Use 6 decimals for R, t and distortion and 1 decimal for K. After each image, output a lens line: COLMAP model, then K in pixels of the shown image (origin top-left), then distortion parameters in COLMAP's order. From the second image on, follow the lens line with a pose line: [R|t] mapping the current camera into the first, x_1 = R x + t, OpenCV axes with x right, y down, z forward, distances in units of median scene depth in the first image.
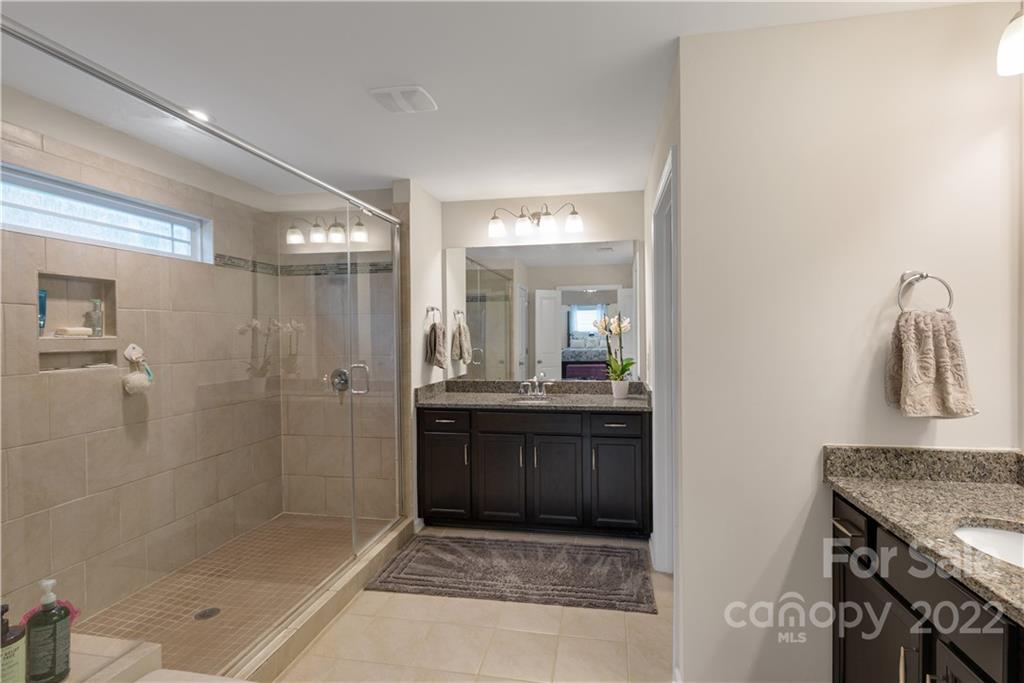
lens RADIAL K [[456.0, 0, 513.9], [0, 456.0, 335.4], [0, 0, 1]] dist [0.000777, -0.000022]
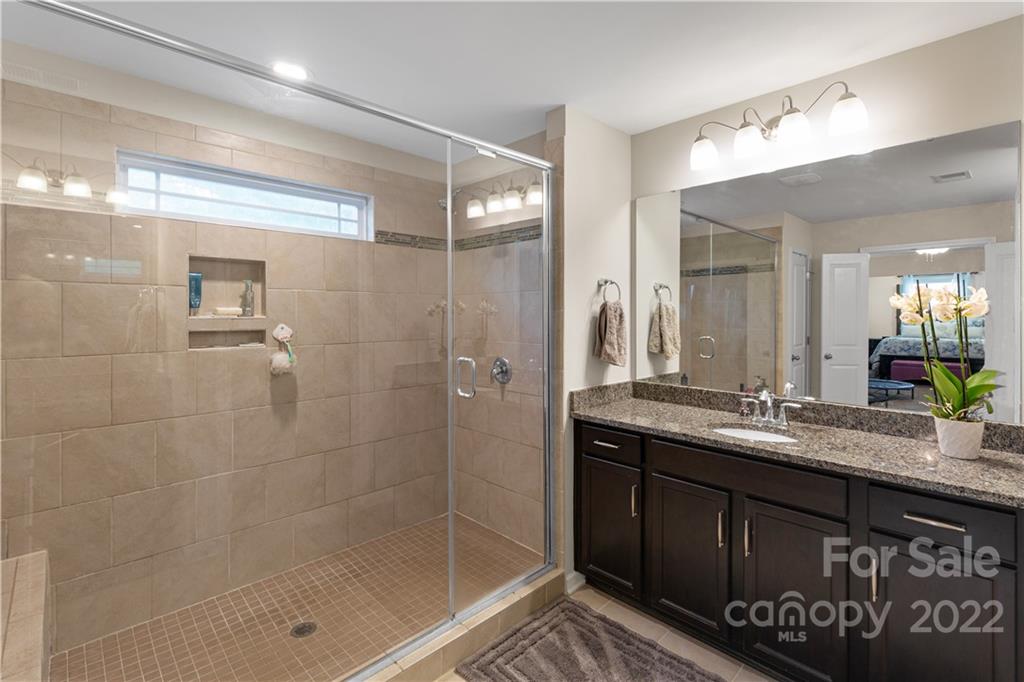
lens RADIAL K [[460.2, 0, 510.6], [0, 460.2, 314.6], [0, 0, 1]] dist [0.000973, -0.000157]
pose [[0.829223, 0.009563, -0.558837, 0.117078], [-0.010921, 0.999940, 0.000905, -0.006777], [0.558812, 0.005353, 0.829277, 0.351949]]
